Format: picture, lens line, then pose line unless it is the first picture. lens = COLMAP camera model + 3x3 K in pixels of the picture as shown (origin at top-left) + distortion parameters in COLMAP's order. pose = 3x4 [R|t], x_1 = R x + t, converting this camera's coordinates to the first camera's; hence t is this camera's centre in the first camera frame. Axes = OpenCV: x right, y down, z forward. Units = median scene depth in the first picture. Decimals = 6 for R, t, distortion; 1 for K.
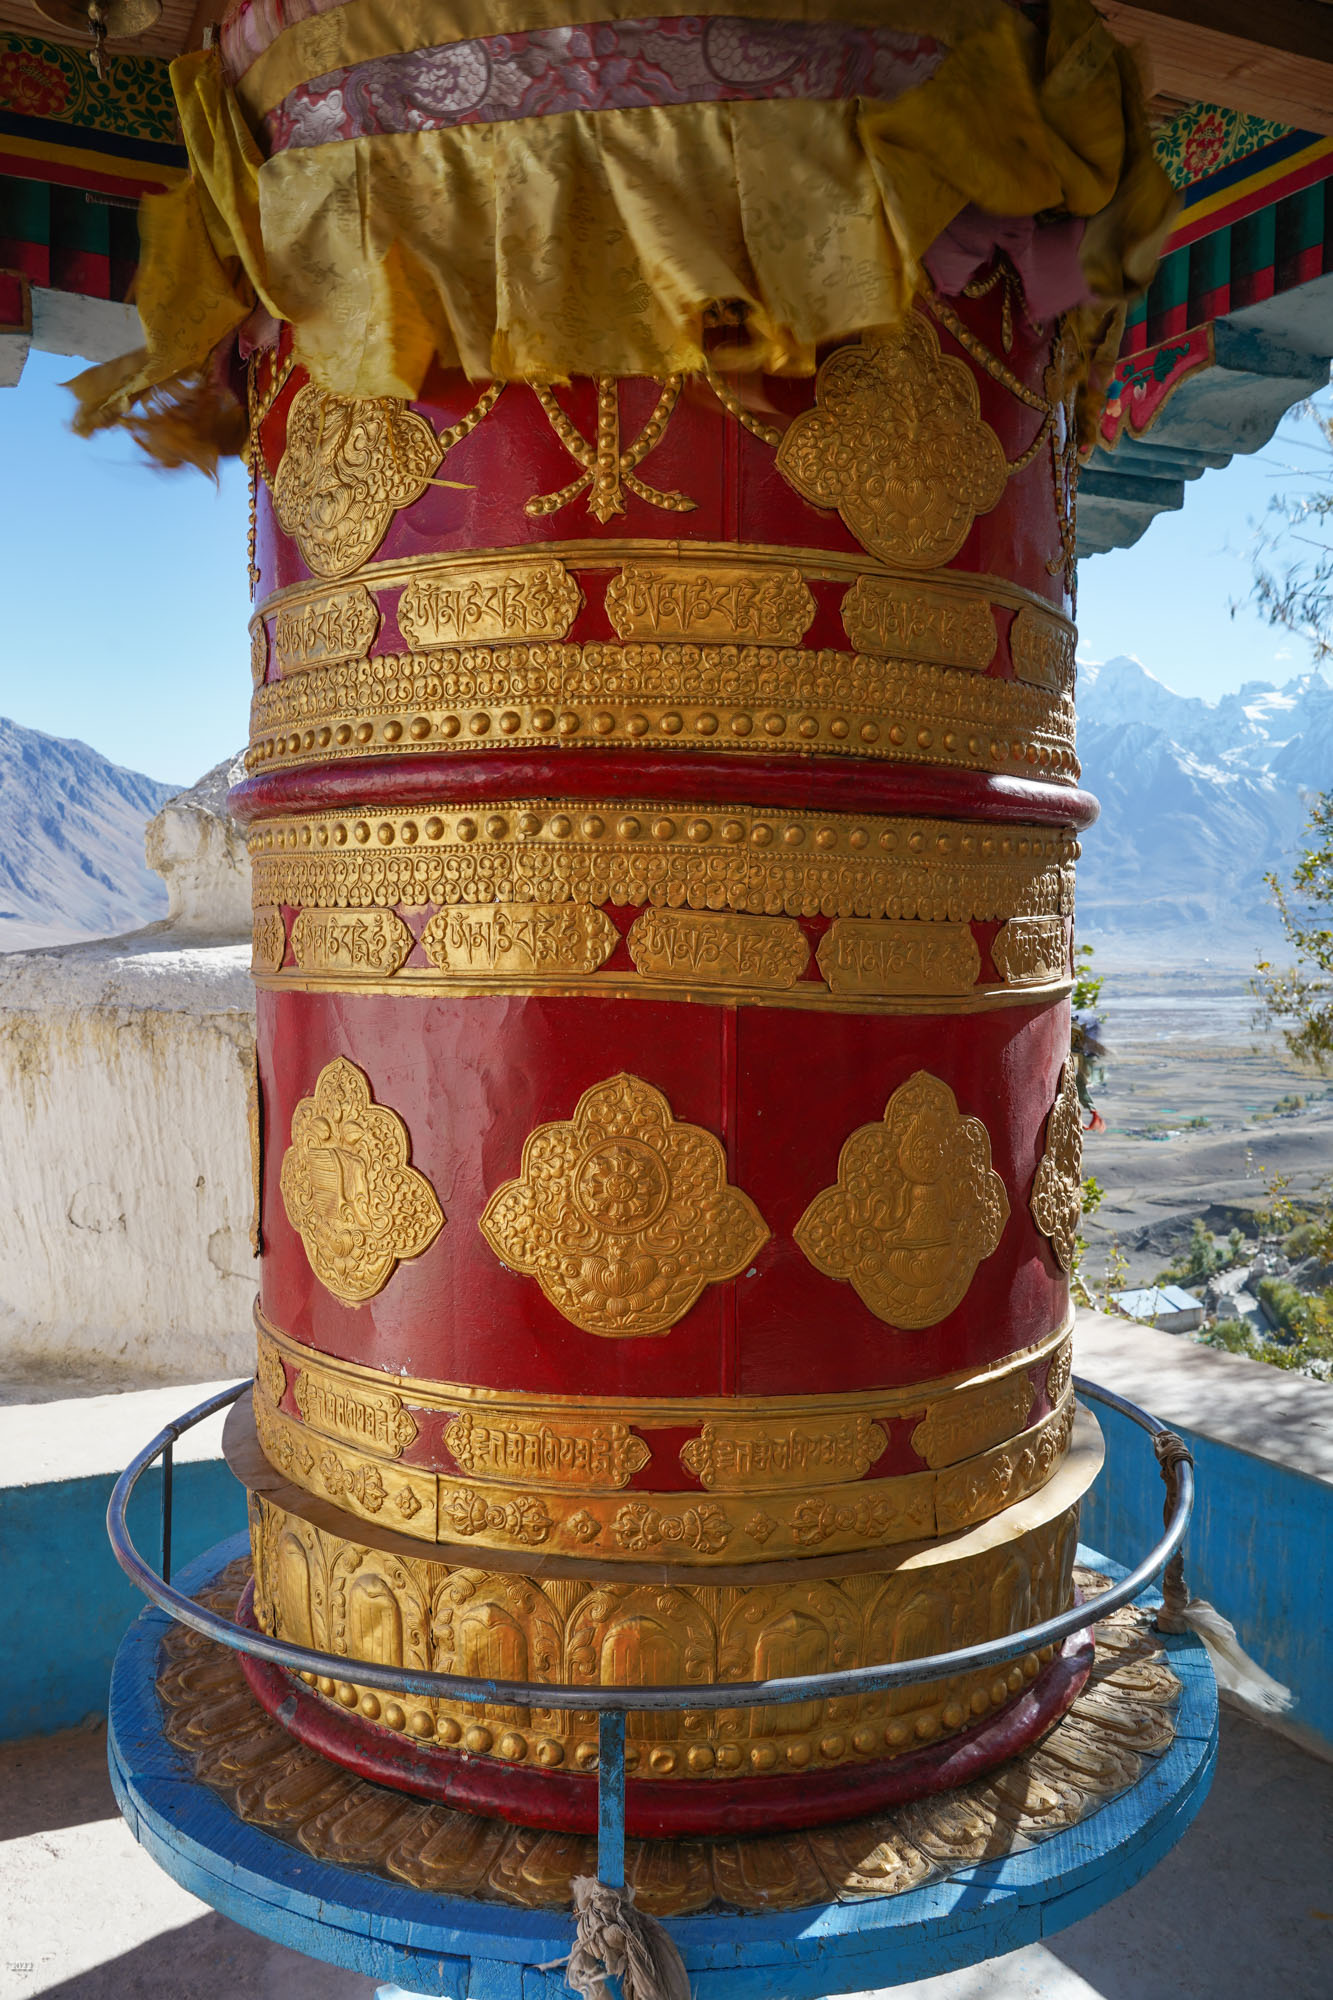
lens RADIAL K [[1610.9, 0, 669.3], [0, 1610.9, 1013.0], [0, 0, 1]] dist [0.081536, 0.004247]
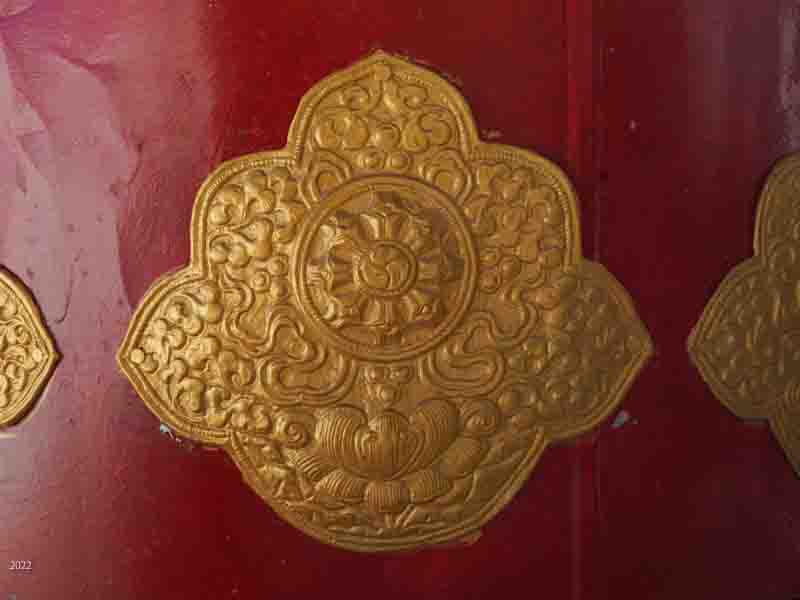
lens RADIAL K [[874.1, 0, 395.3], [0, 874.1, 296.7], [0, 0, 1]] dist [0.038713, -0.003375]
pose [[0.993358, -0.040455, 0.107720, -0.057192], [0.037917, 0.998955, 0.025502, 0.108525], [-0.108639, -0.021248, 0.993854, 0.712923]]
